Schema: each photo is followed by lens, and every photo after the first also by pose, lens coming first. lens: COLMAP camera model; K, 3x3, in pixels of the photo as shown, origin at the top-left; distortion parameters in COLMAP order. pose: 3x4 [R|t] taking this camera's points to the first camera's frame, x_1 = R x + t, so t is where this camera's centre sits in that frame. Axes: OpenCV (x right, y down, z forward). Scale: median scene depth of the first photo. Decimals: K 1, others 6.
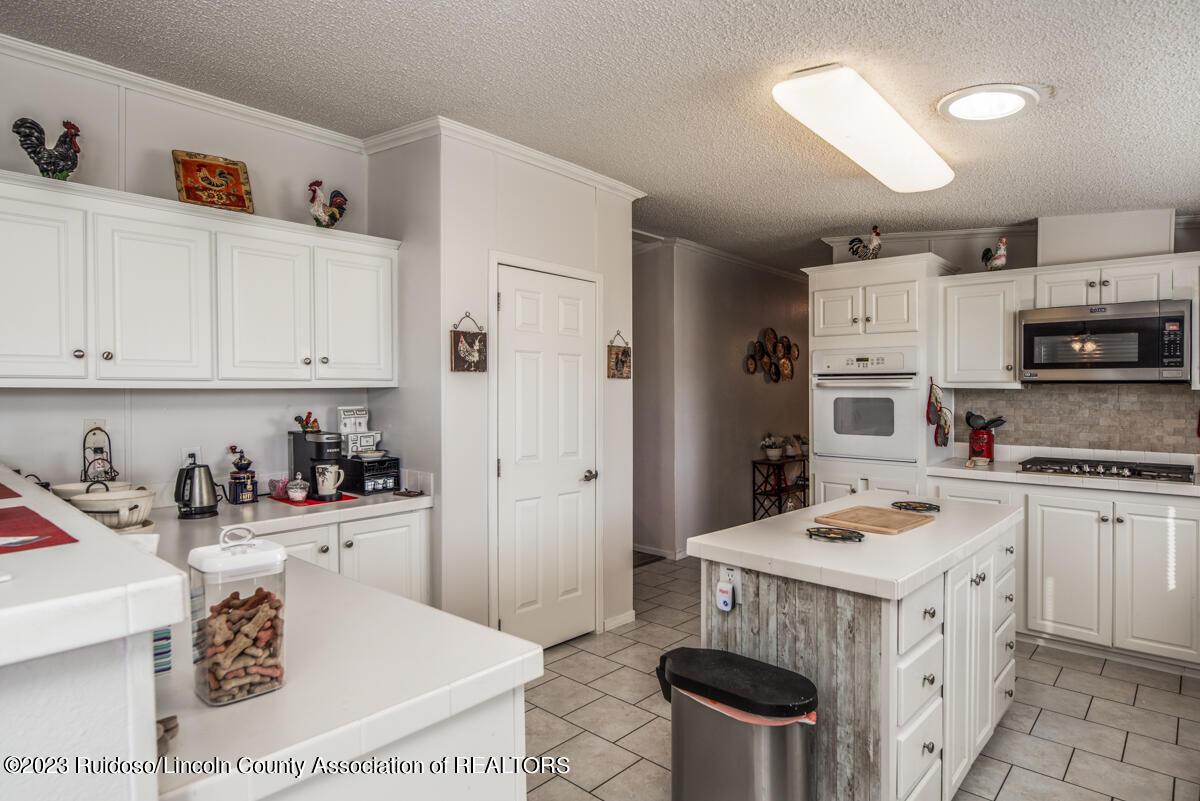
lens RADIAL K [[660.2, 0, 600.0], [0, 660.2, 400.5], [0, 0, 1]] dist [-0.001109, -0.000575]
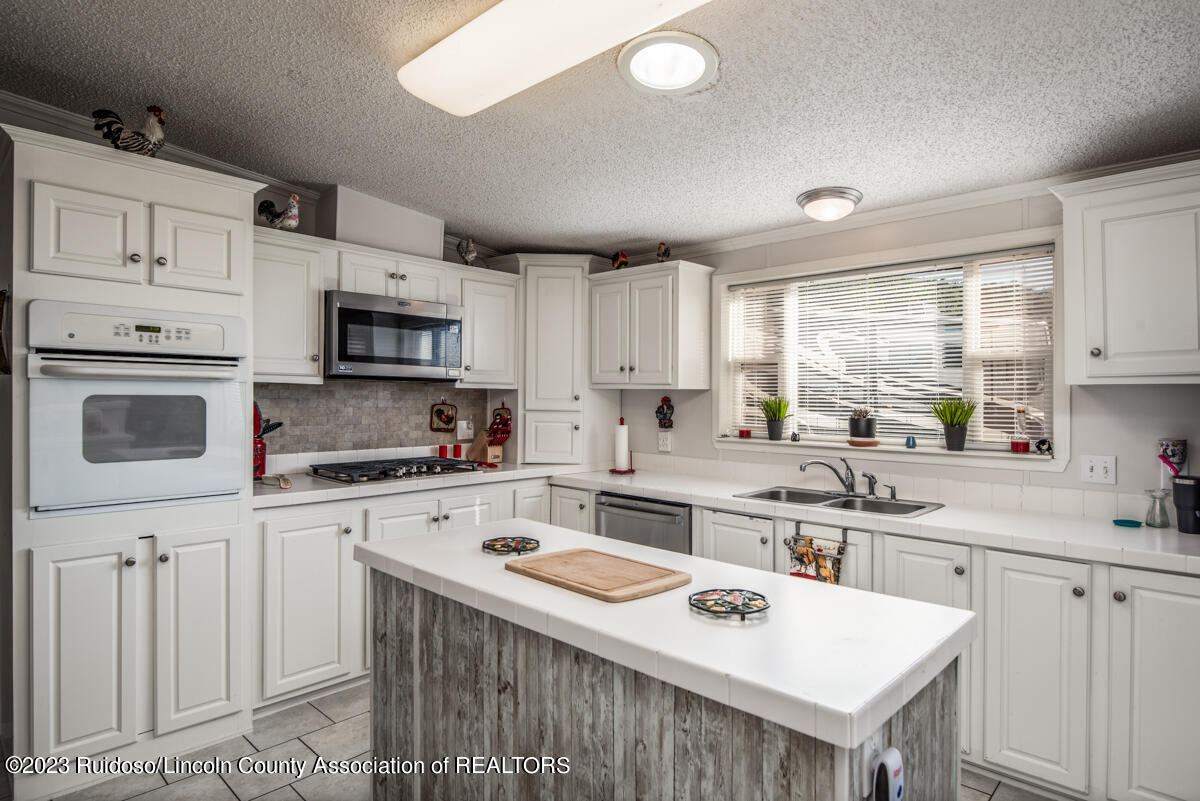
lens RADIAL K [[652.5, 0, 600.0], [0, 652.5, 400.5], [0, 0, 1]] dist [-0.008311, -0.000672]
pose [[0.027832, -0.007385, 0.999585, -0.167930], [0.007897, 0.999943, 0.007168, -0.000531], [-0.999581, 0.007695, 0.027888, 0.629228]]
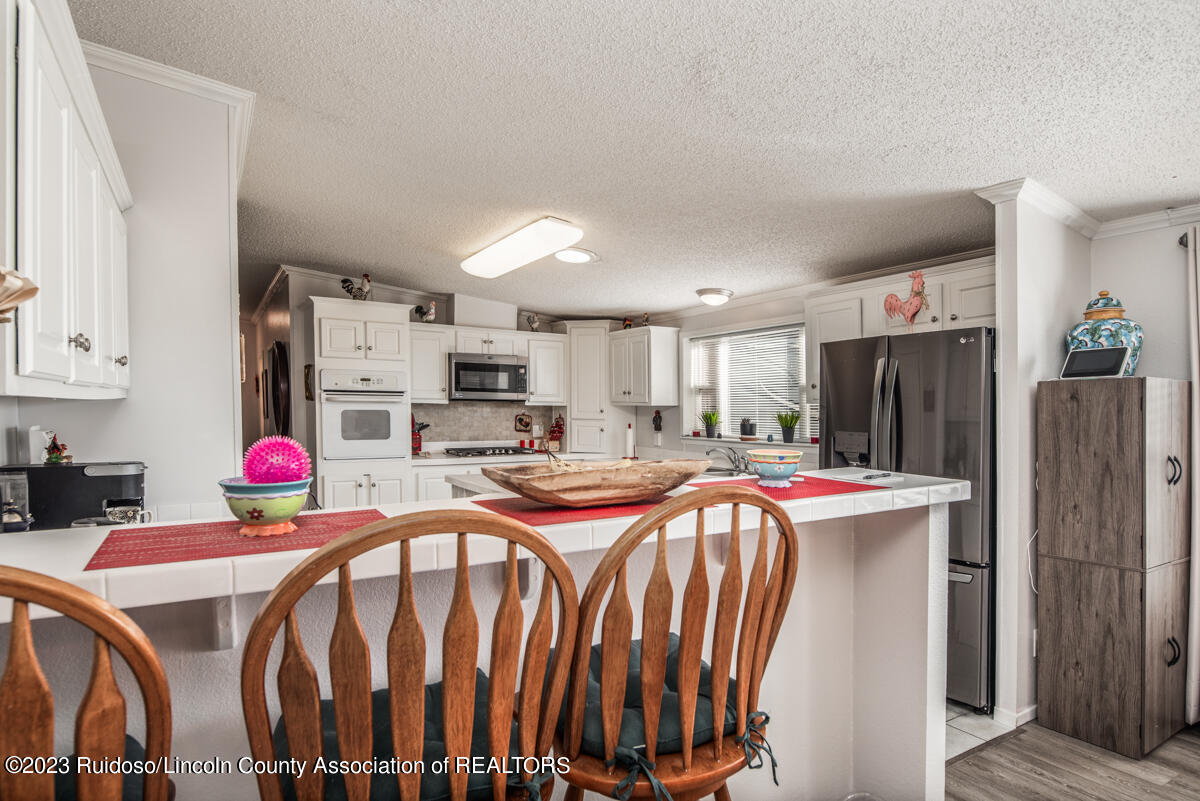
lens RADIAL K [[671.1, 0, 596.8], [0, 671.1, 450.3], [0, 0, 1]] dist [-0.001498, -0.000011]
pose [[0.300933, -0.057633, 0.951902, -0.745490], [0.008736, 0.998297, 0.057680, 0.003180], [-0.953605, -0.009042, 0.300924, 0.201414]]
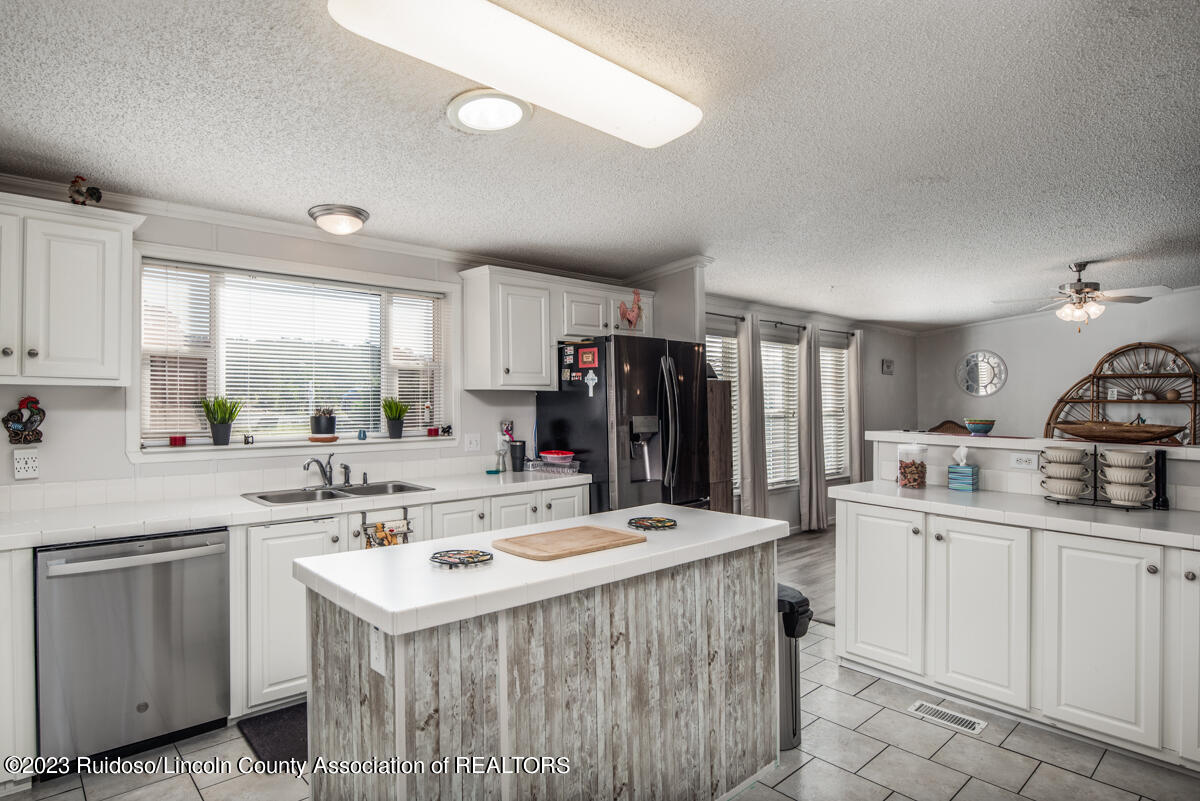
lens RADIAL K [[657.2, 0, 603.1], [0, 657.2, 392.6], [0, 0, 1]] dist [0.003356, 0.000481]
pose [[-0.996195, -0.004041, 0.087061, 0.202818], [-0.003891, 0.999991, 0.001886, -0.005962], [-0.087068, 0.001541, -0.996201, 1.193529]]
